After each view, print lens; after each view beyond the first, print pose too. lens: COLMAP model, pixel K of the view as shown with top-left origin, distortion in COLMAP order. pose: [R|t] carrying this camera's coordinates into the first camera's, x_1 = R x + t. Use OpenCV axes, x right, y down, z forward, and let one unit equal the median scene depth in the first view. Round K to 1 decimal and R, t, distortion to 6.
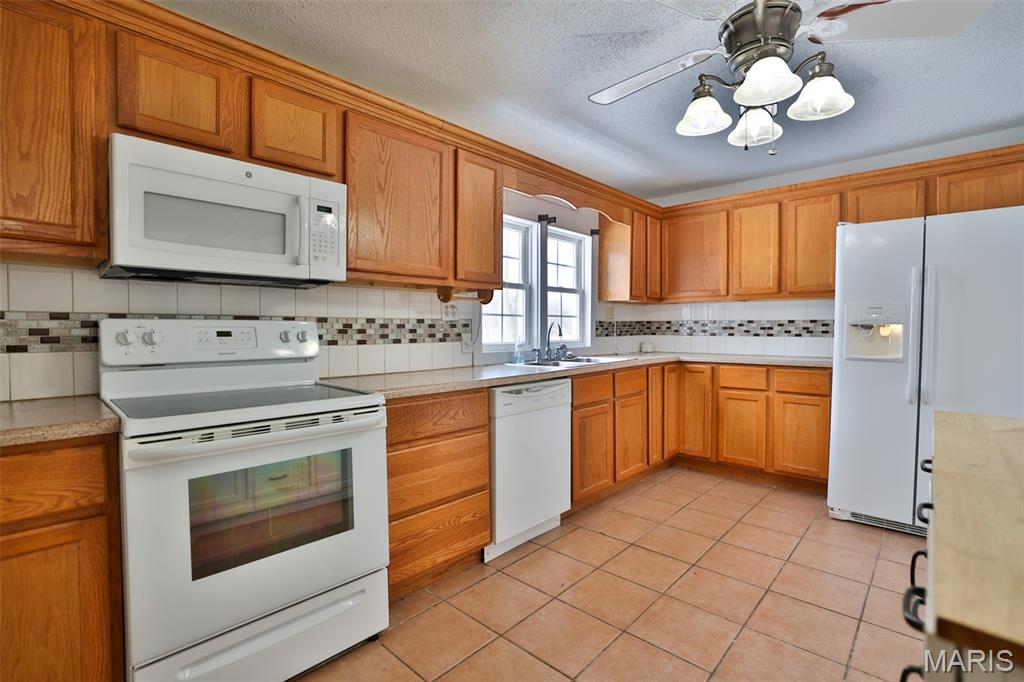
lens RADIAL K [[468.7, 0, 512.0], [0, 468.7, 341.0], [0, 0, 1]] dist [-0.034320, 0.000298]
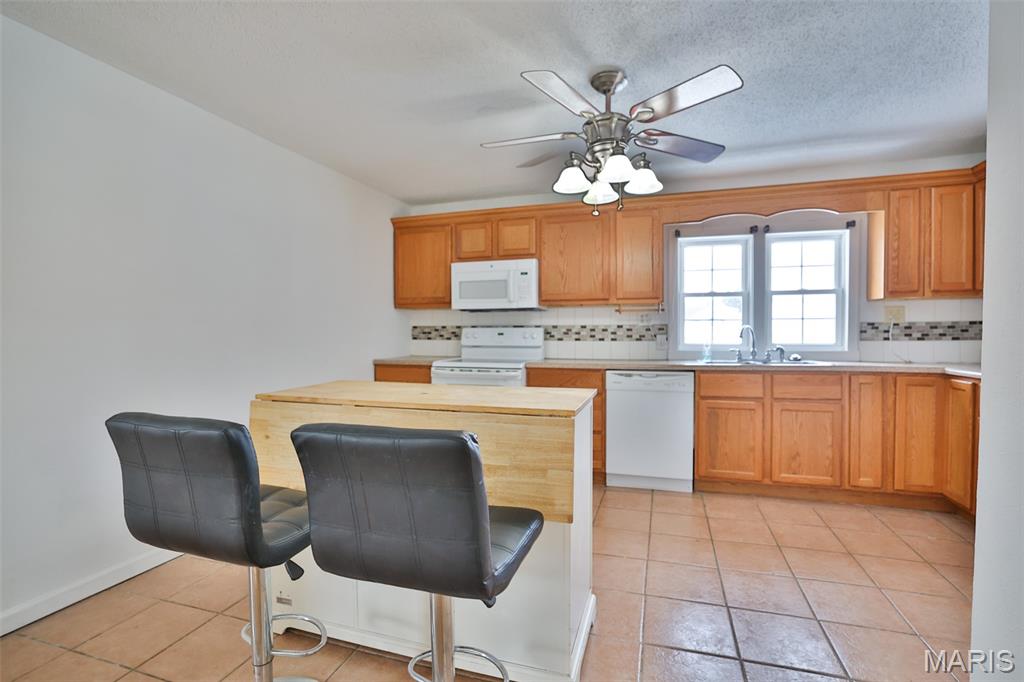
lens RADIAL K [[468.7, 0, 512.0], [0, 468.7, 341.0], [0, 0, 1]] dist [-0.034320, 0.000298]
pose [[0.418848, 0.017413, -0.907889, 1.036845], [-0.021928, 0.999719, 0.009058, -0.002219], [0.907791, 0.016115, 0.419112, 0.060874]]
